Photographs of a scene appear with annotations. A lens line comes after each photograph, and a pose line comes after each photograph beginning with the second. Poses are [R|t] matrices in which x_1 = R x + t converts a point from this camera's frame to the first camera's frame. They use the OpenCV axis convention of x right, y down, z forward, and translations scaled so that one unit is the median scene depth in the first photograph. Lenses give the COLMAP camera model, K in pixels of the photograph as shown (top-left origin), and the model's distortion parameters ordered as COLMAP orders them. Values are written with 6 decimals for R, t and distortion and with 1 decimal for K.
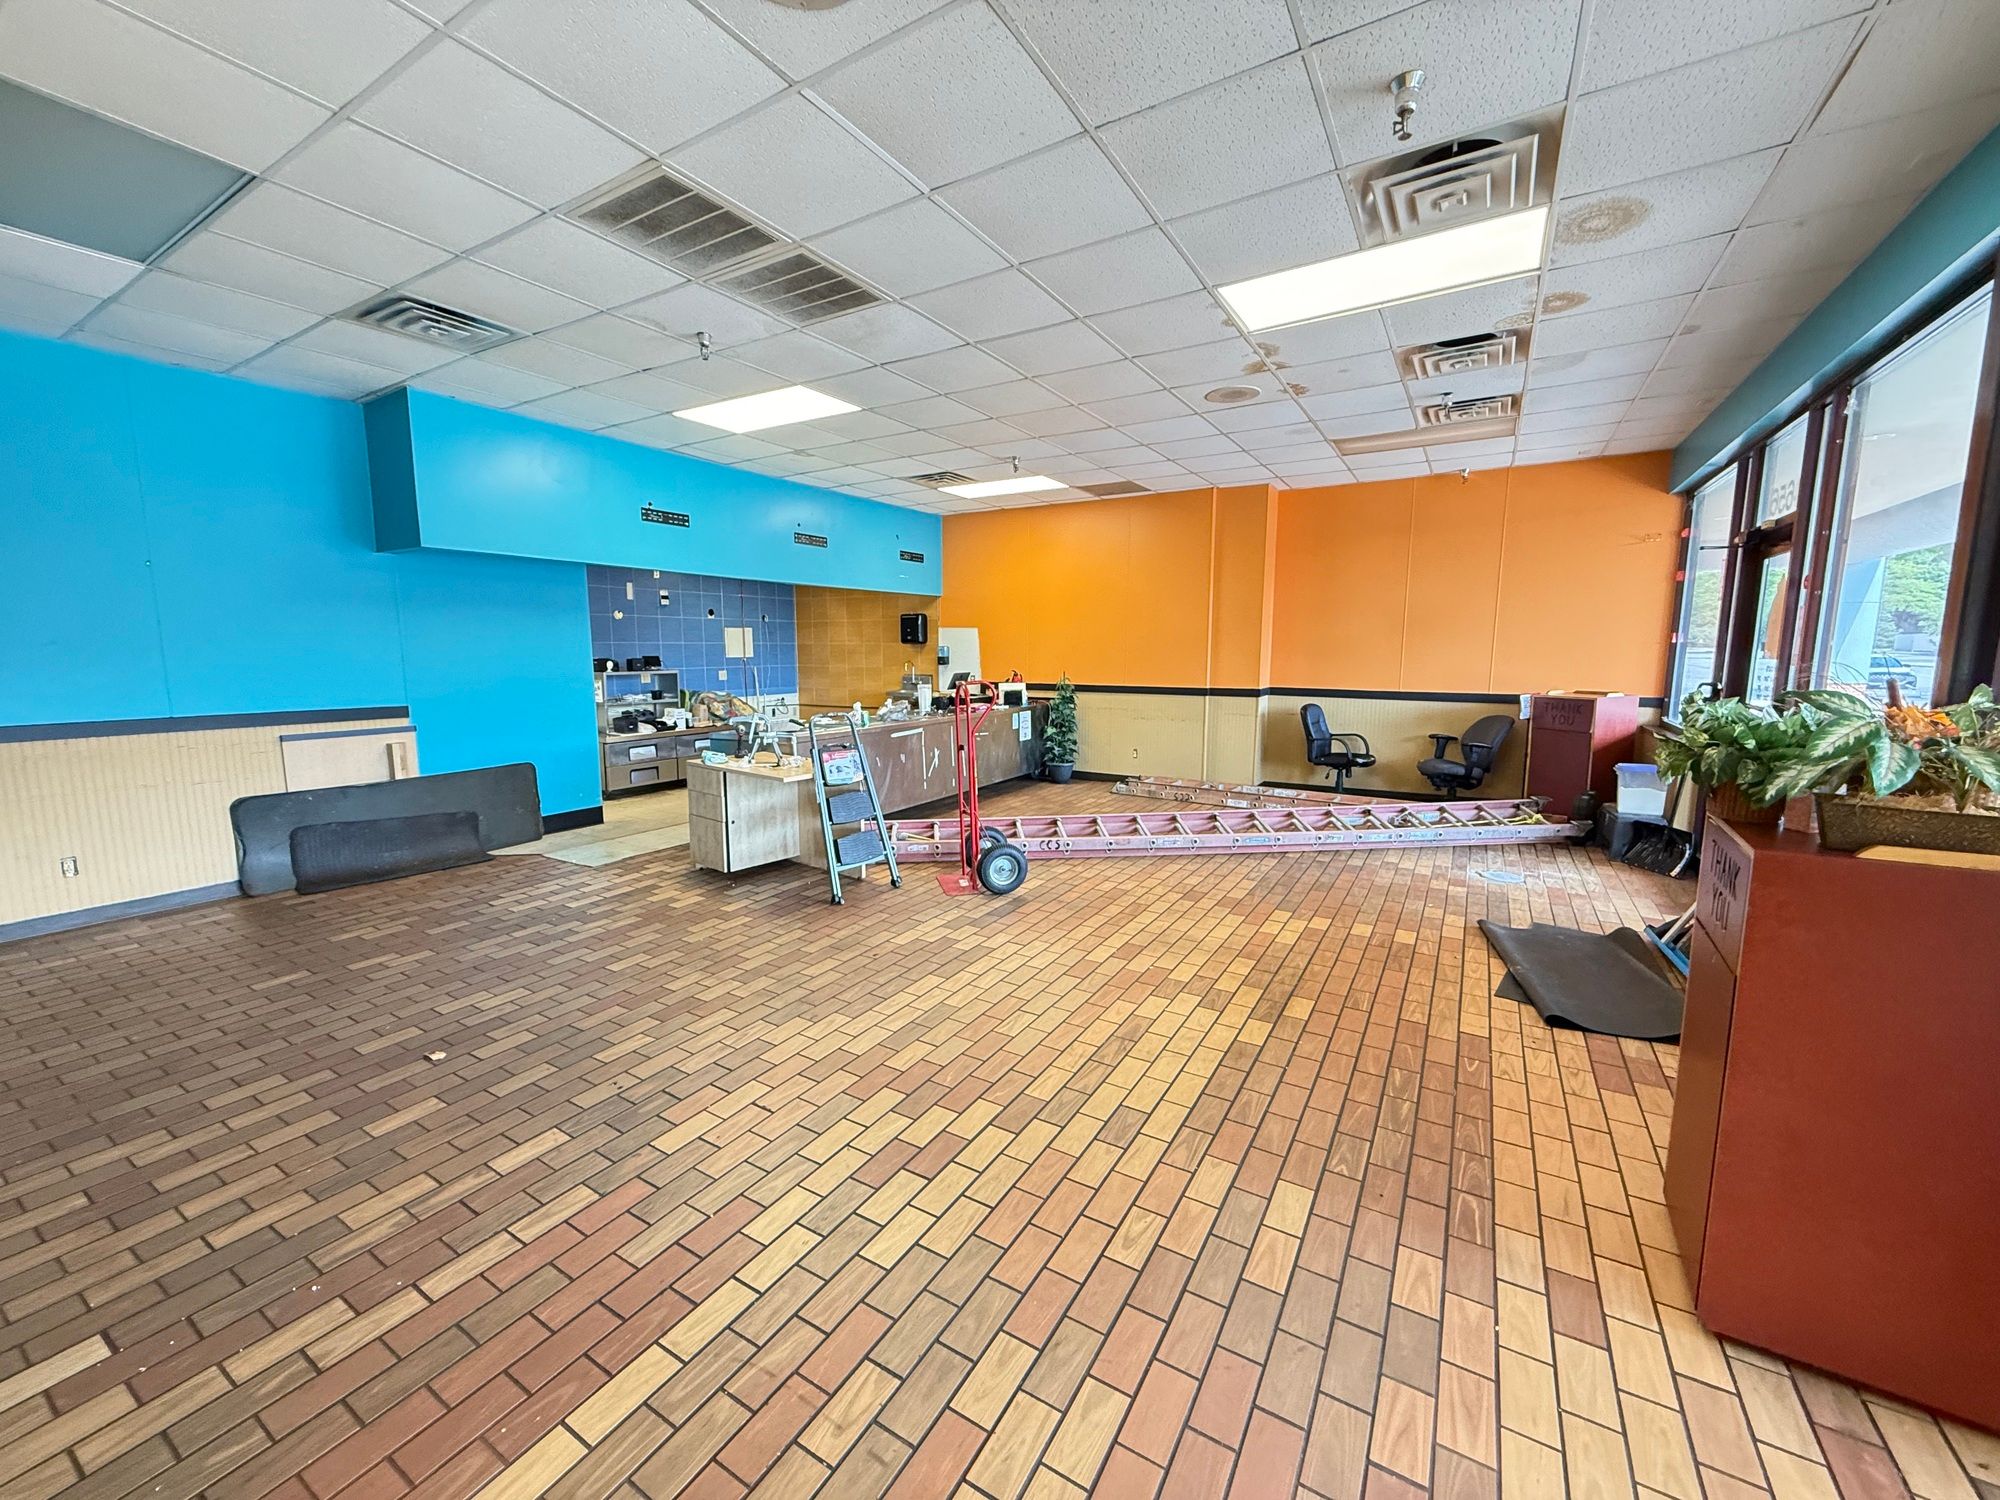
lens RADIAL K [[793.6, 0, 992.9], [0, 793.6, 757.5], [0, 0, 1]] dist [0.000333, -0.000529]
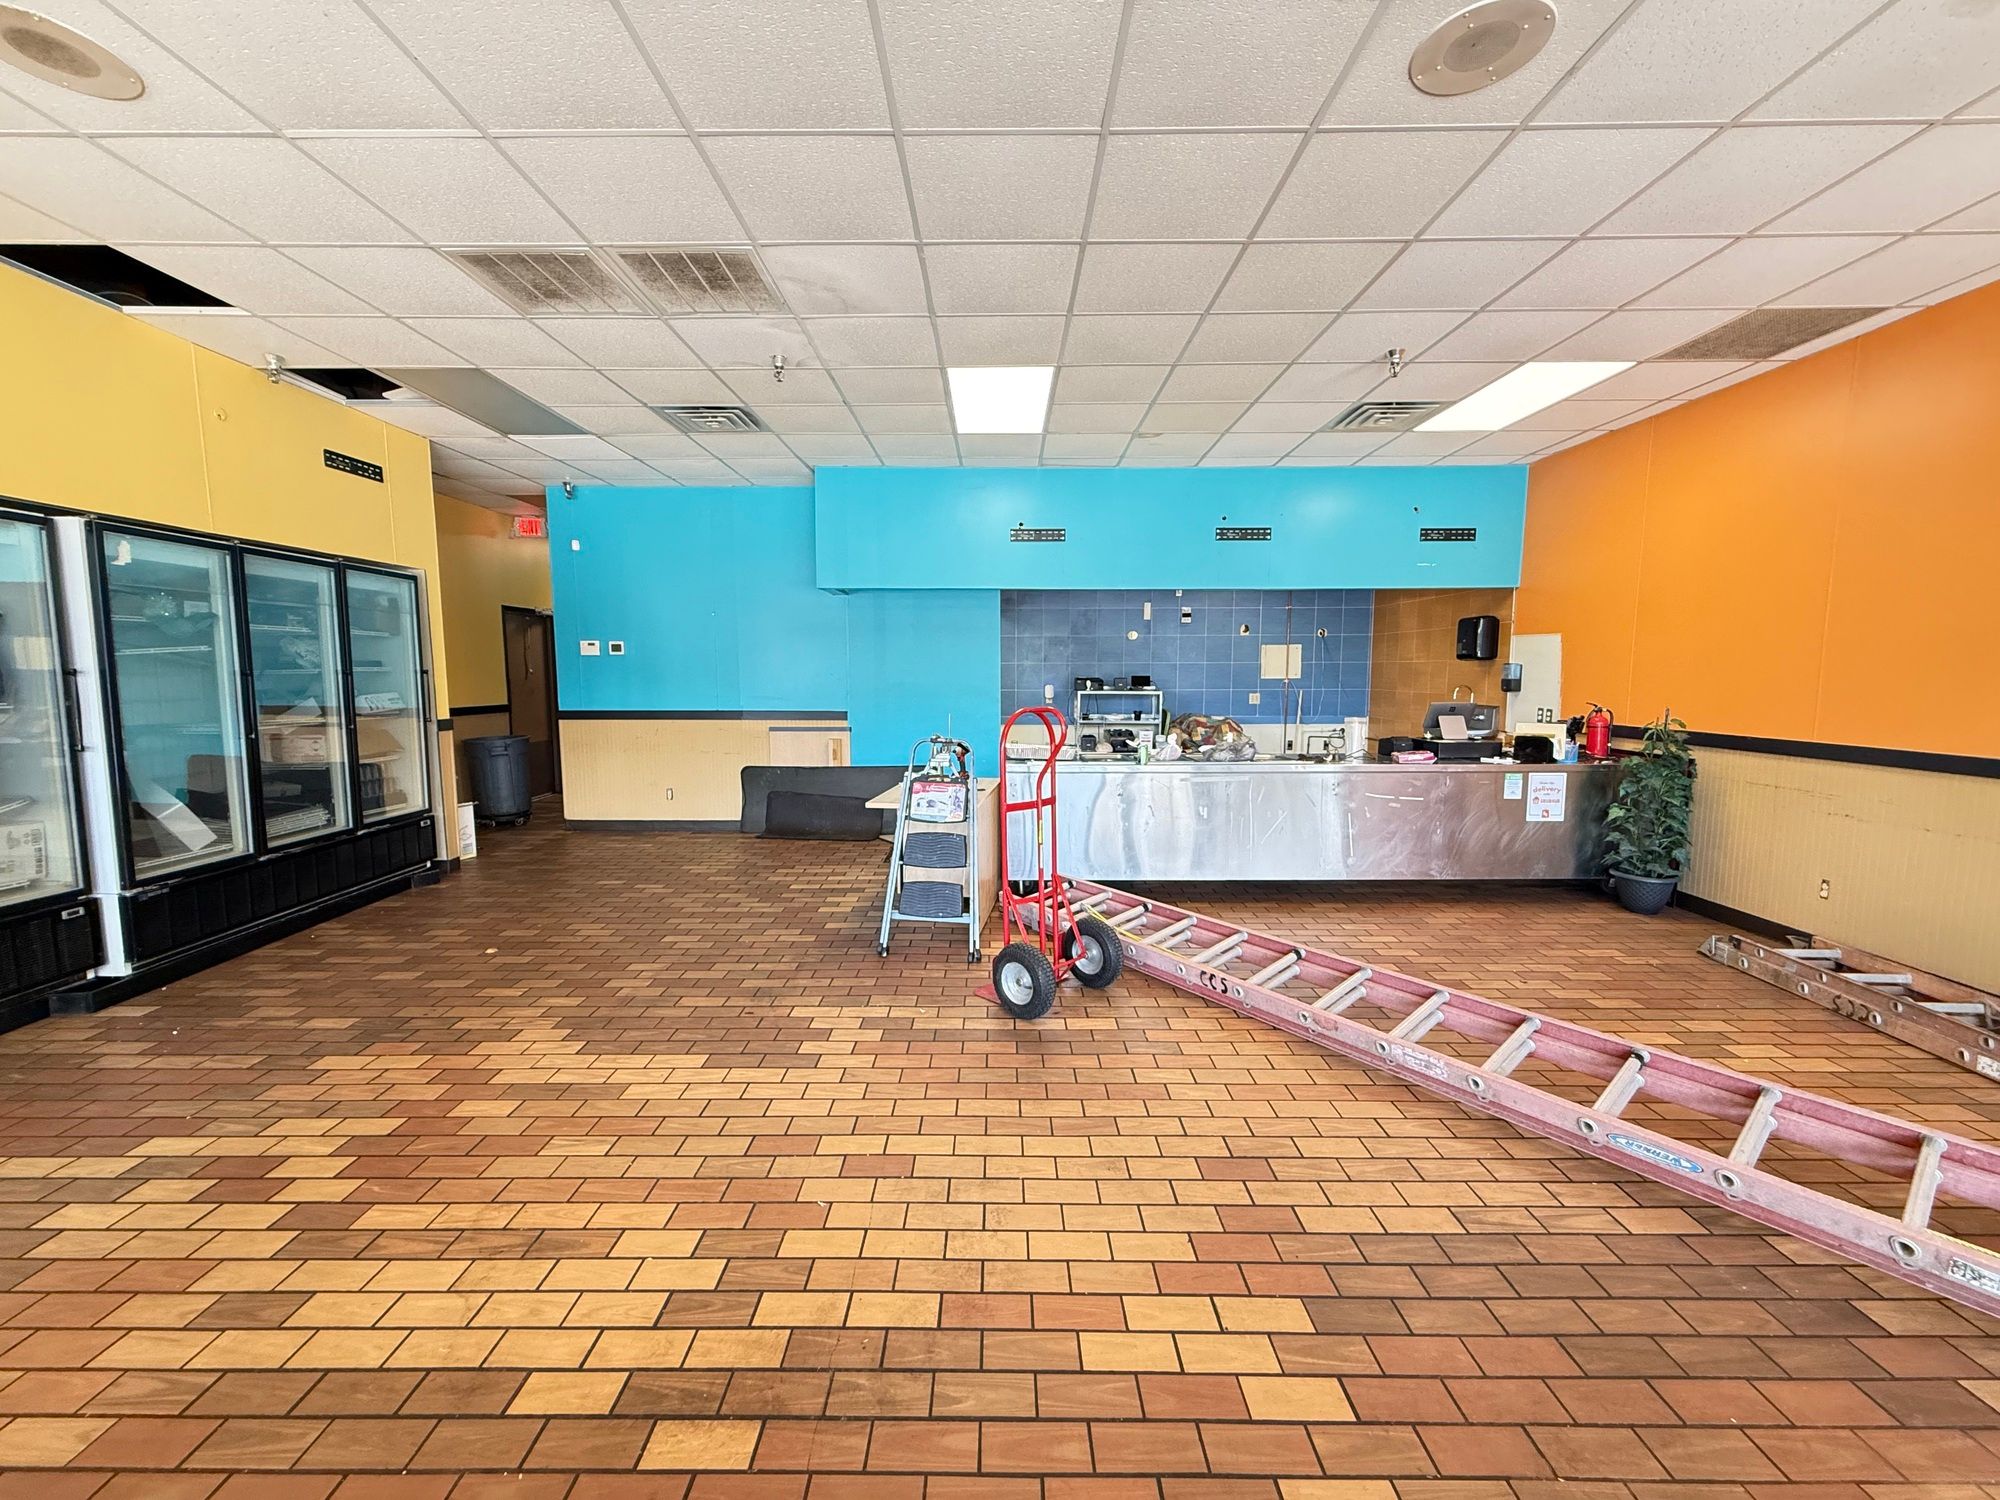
lens RADIAL K [[793.6, 0, 991.1], [0, 793.6, 755.0], [0, 0, 1]] dist [0.000333, -0.000529]
pose [[0.516039, 0.089202, -0.851908, 0.593831], [-0.117608, 0.992522, 0.032686, -0.076488], [0.848453, 0.083324, 0.522671, 0.633072]]
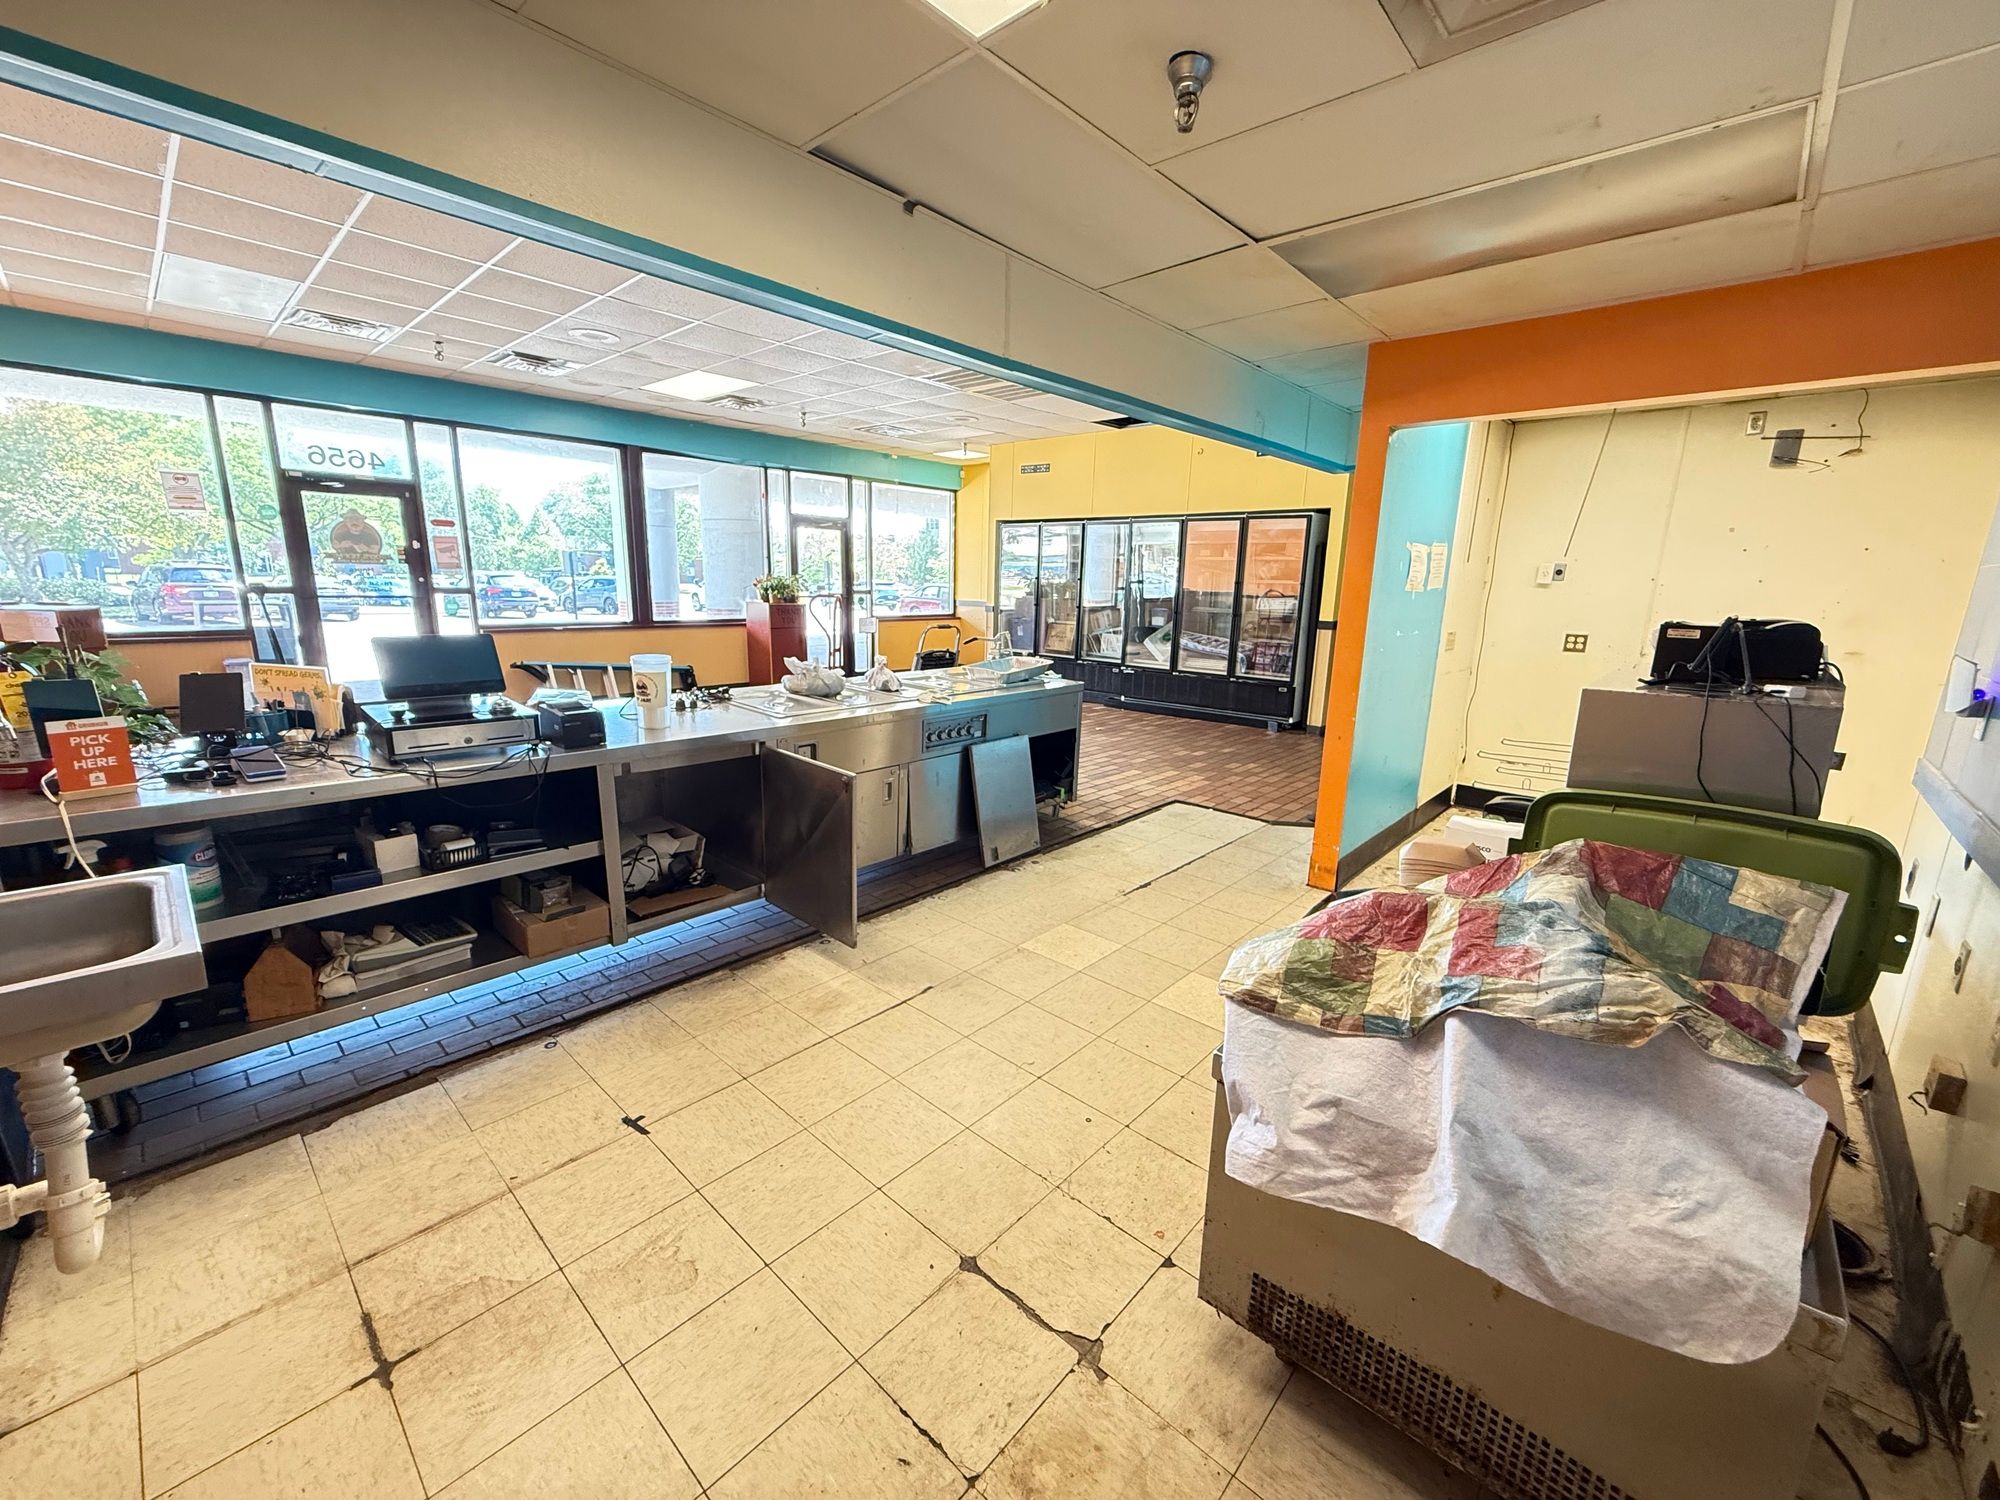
lens RADIAL K [[793.6, 0, 992.2], [0, 793.6, 749.4], [0, 0, 1]] dist [0.000333, -0.000529]
pose [[-0.980738, -0.061765, 0.185304, -0.545329], [0.005605, 0.939399, 0.342780, -0.306523], [-0.195246, 0.337216, -0.920958, 2.283317]]
